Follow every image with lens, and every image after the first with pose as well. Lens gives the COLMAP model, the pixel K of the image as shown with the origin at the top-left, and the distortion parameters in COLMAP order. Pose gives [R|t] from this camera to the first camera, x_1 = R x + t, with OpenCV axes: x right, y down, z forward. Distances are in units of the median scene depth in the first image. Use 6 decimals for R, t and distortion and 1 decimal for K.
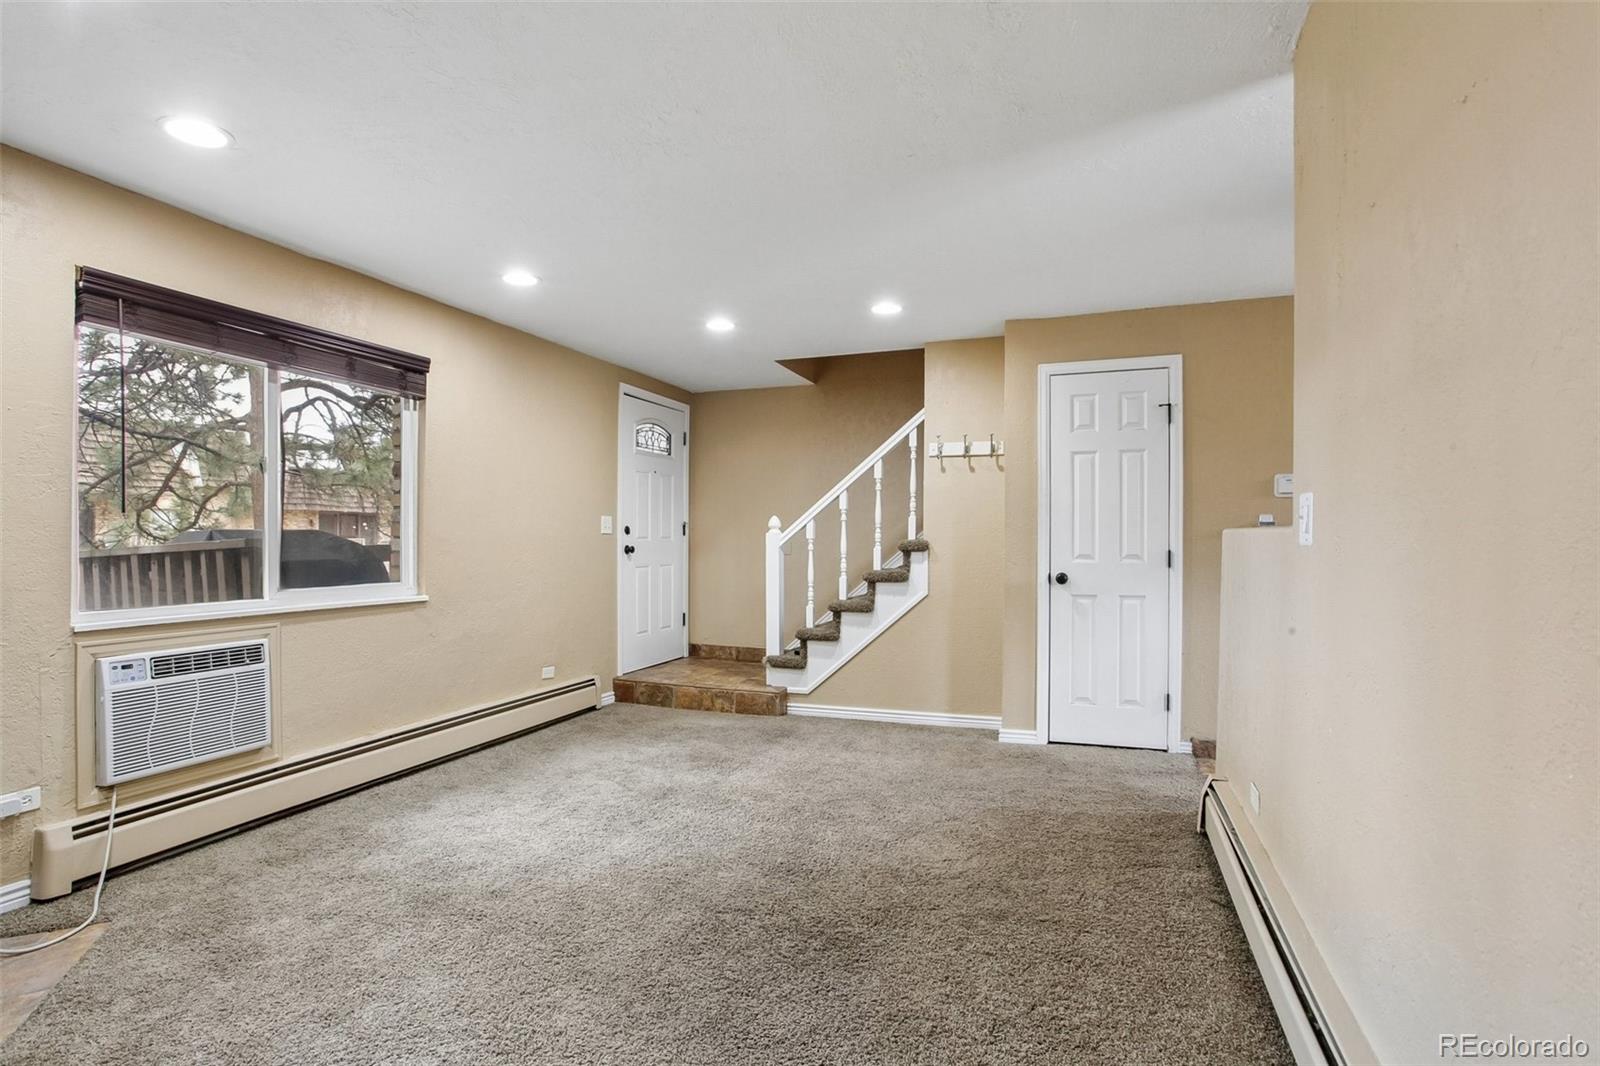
lens RADIAL K [[791.0, 0, 790.1], [0, 791.0, 539.3], [0, 0, 1]] dist [-0.060257, 0.028219]
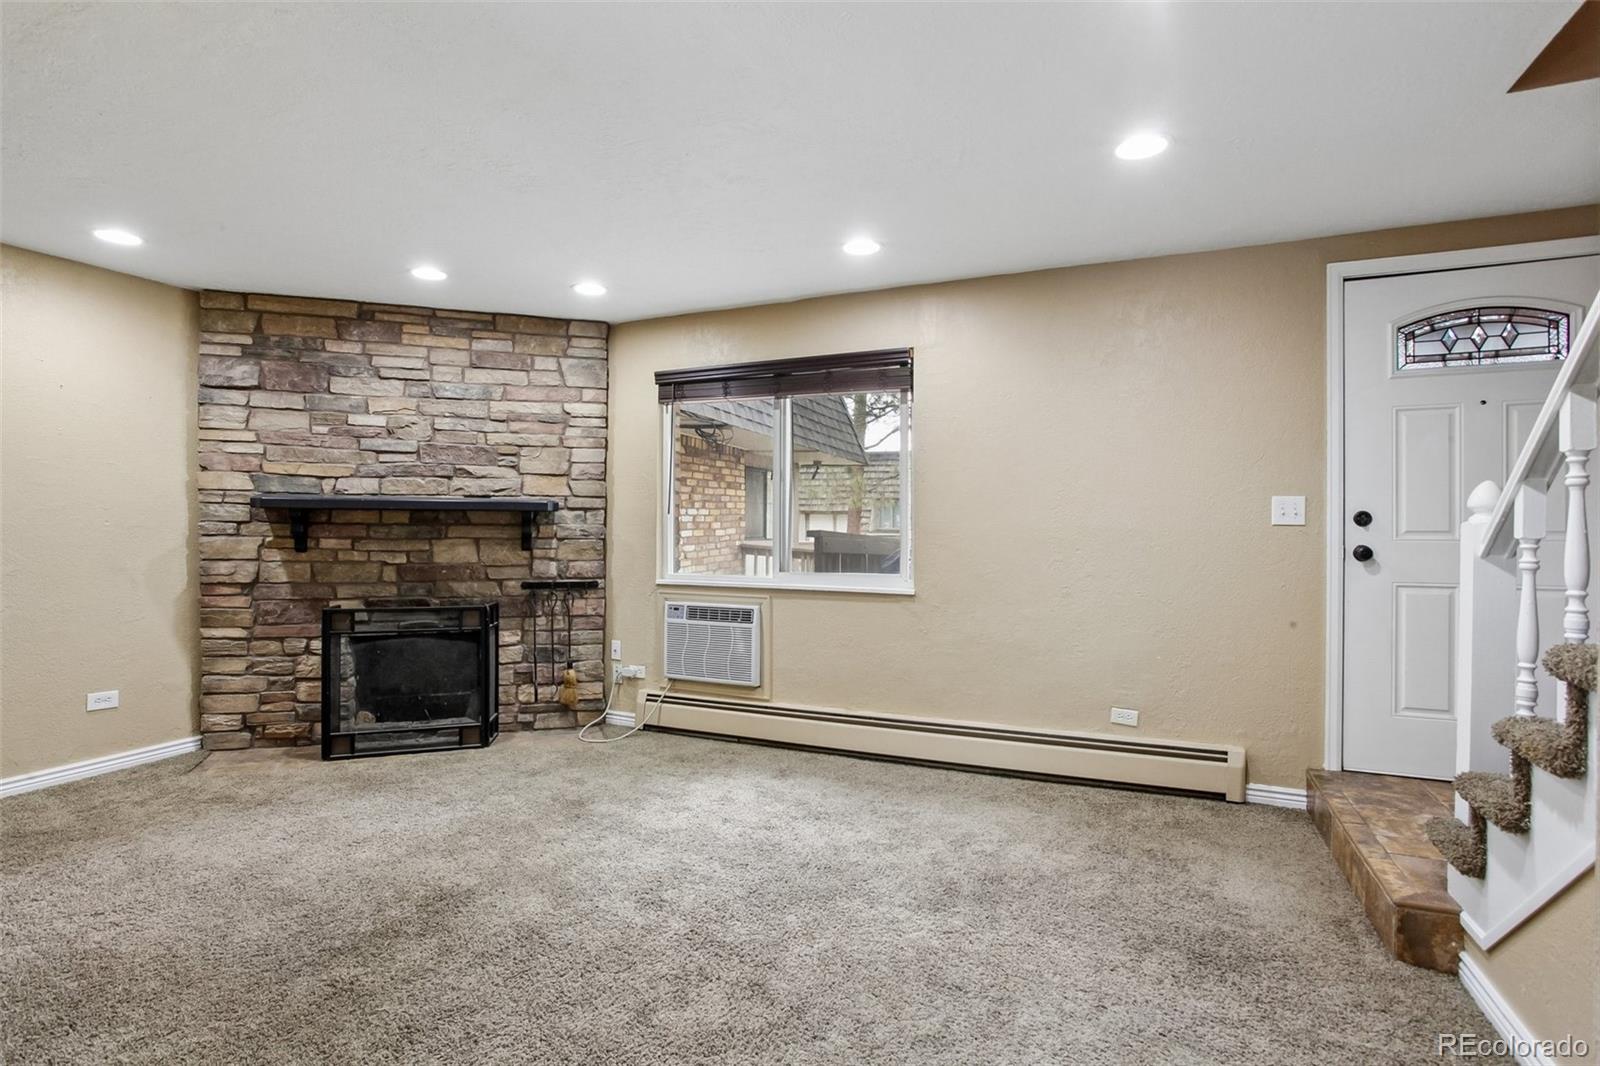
lens RADIAL K [[791.0, 0, 780.9], [0, 791.0, 521.1], [0, 0, 1]] dist [-0.060257, 0.028219]
pose [[-0.076769, -0.009130, -0.997007, 0.524151], [-0.003199, 0.999955, -0.008911, -0.004702], [0.997044, 0.002505, -0.076795, 0.885730]]
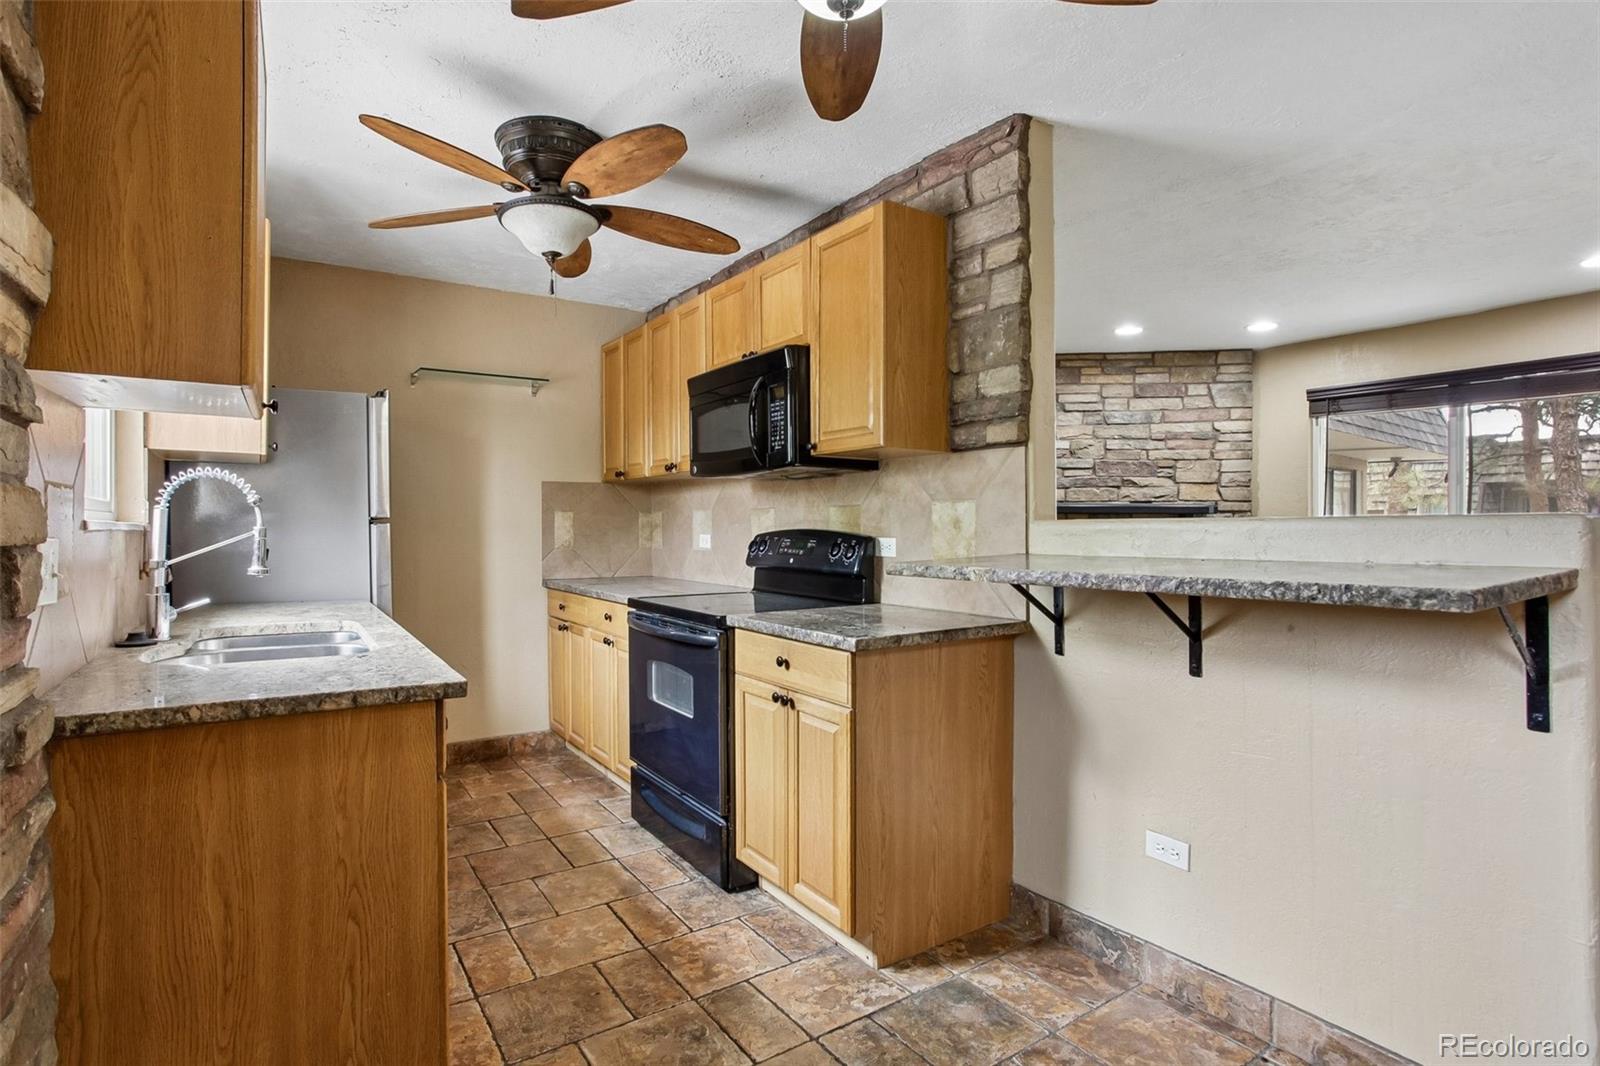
lens RADIAL K [[791.0, 0, 781.2], [0, 791.0, 527.6], [0, 0, 1]] dist [-0.060257, 0.028219]
pose [[-0.583135, -0.002605, -0.812371, 0.918486], [-0.005956, 0.999982, 0.001068, -0.001846], [0.812354, 0.005461, -0.583139, 0.660498]]
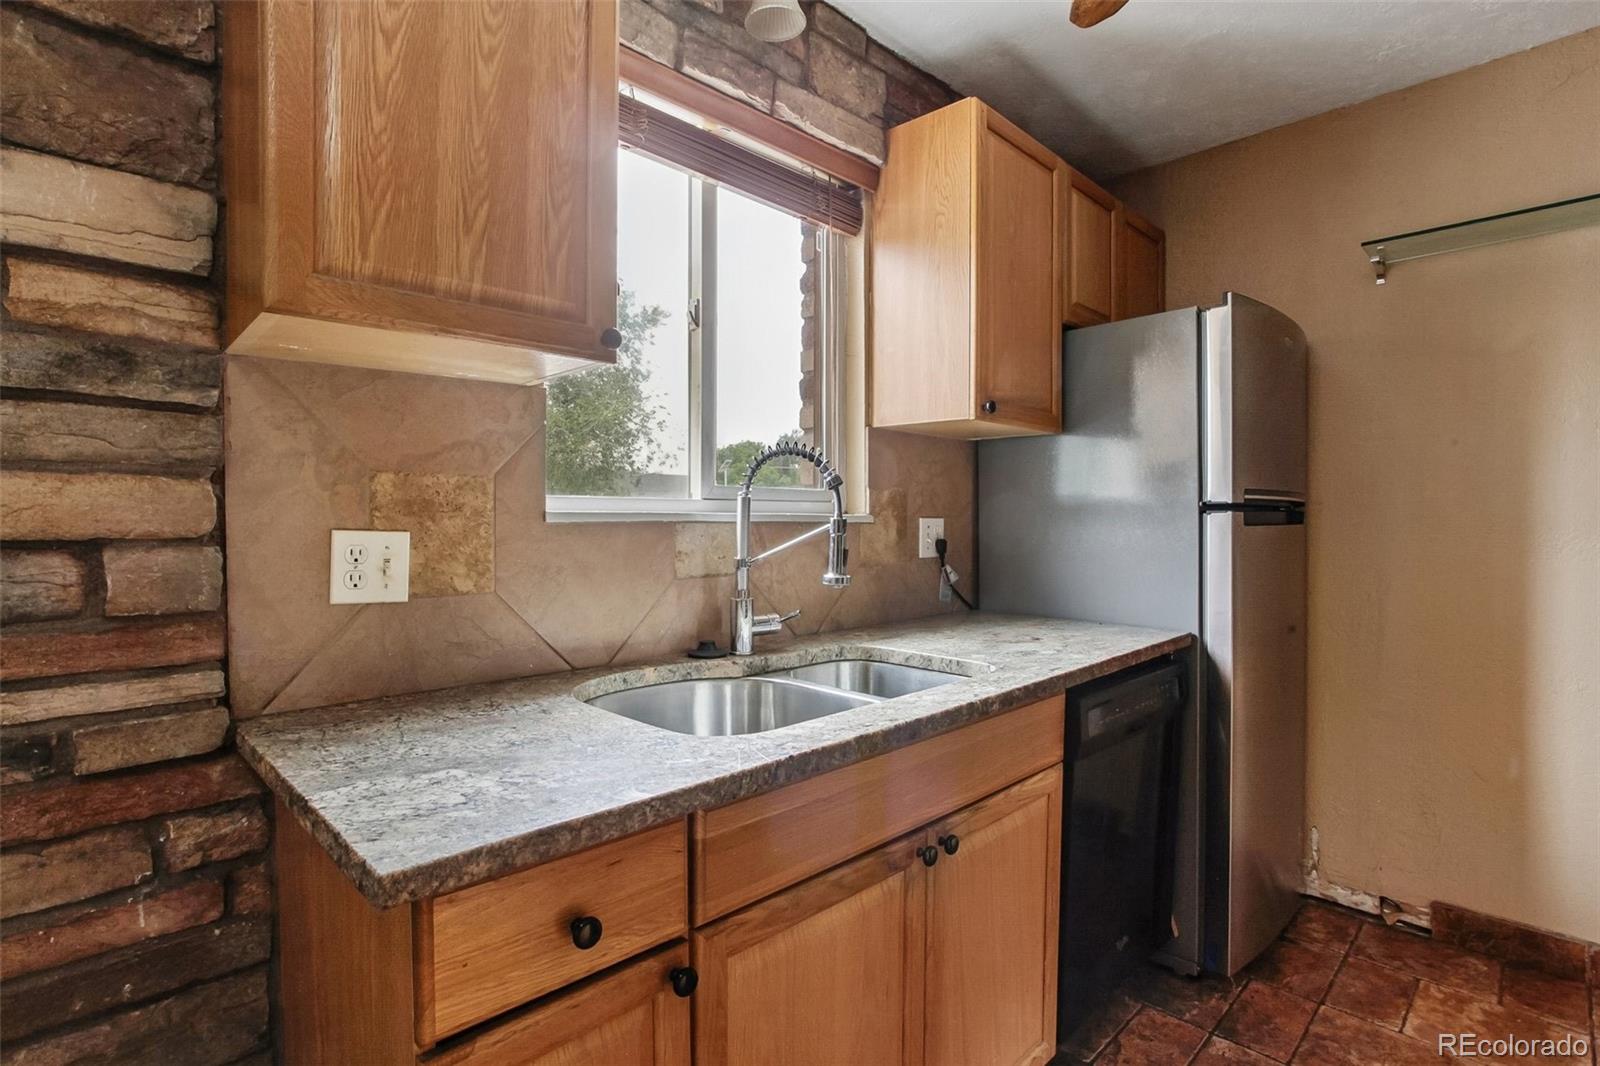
lens RADIAL K [[791.0, 0, 775.9], [0, 791.0, 535.7], [0, 0, 1]] dist [-0.060257, 0.028219]
pose [[-0.909554, -0.012383, 0.415401, 0.565122], [0.000561, 0.999519, 0.031022, -0.003868], [-0.415585, 0.028449, -0.909109, 0.431593]]
